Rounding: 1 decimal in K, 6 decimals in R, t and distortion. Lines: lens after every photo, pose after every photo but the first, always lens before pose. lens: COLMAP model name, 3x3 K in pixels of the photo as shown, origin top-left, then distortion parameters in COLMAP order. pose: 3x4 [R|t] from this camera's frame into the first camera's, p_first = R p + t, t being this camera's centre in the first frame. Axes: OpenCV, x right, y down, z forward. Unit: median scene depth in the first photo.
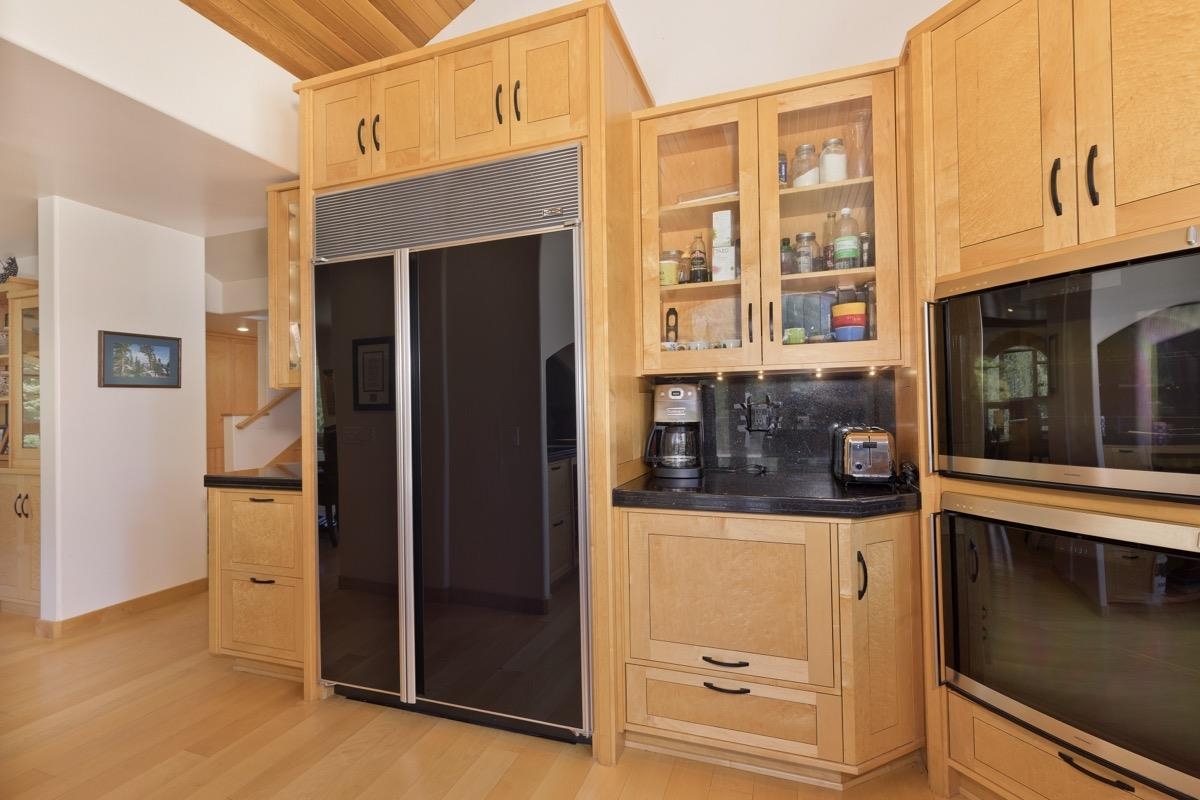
lens RADIAL K [[535.3, 0, 605.5], [0, 535.3, 391.0], [0, 0, 1]] dist [0.005374, -0.000631]
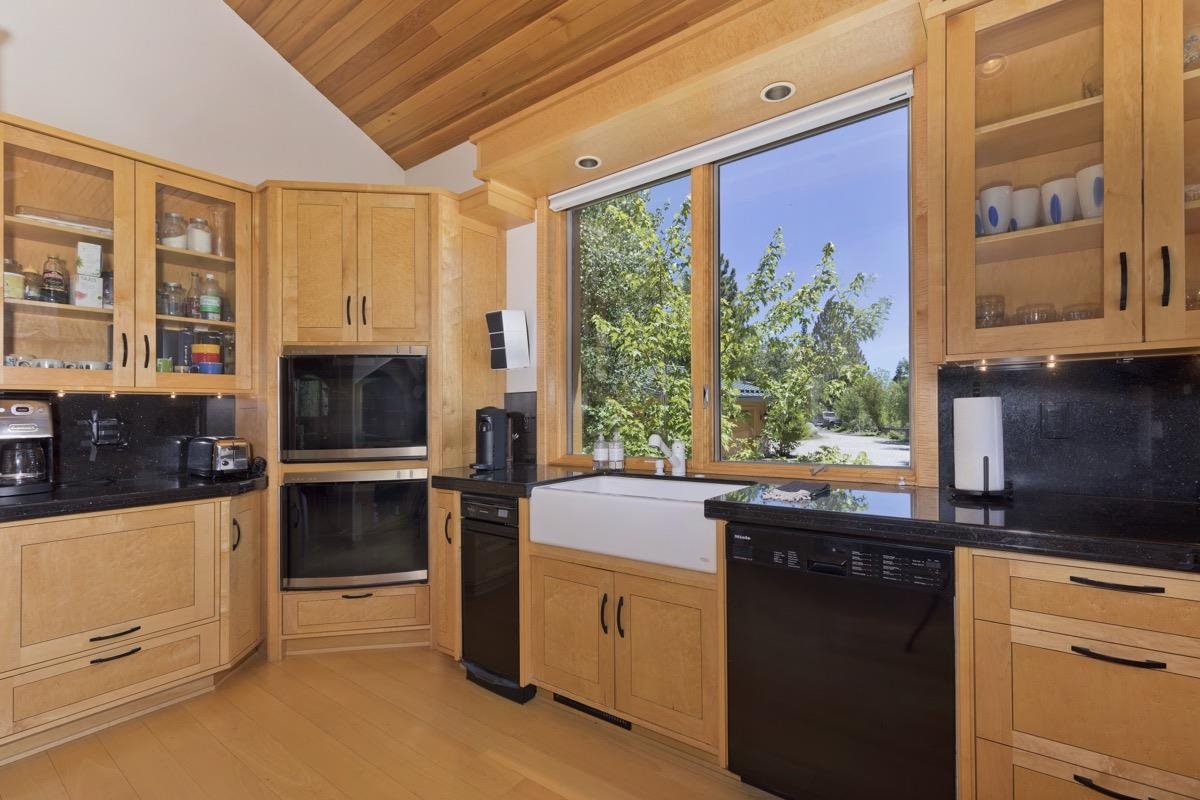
lens RADIAL K [[535.3, 0, 603.8], [0, 535.3, 405.6], [0, 0, 1]] dist [0.005374, -0.000631]
pose [[0.294770, 0.027908, 0.955160, -0.551270], [-0.014968, 0.999586, -0.024586, 0.006524], [-0.955451, -0.007049, 0.295066, -0.351285]]
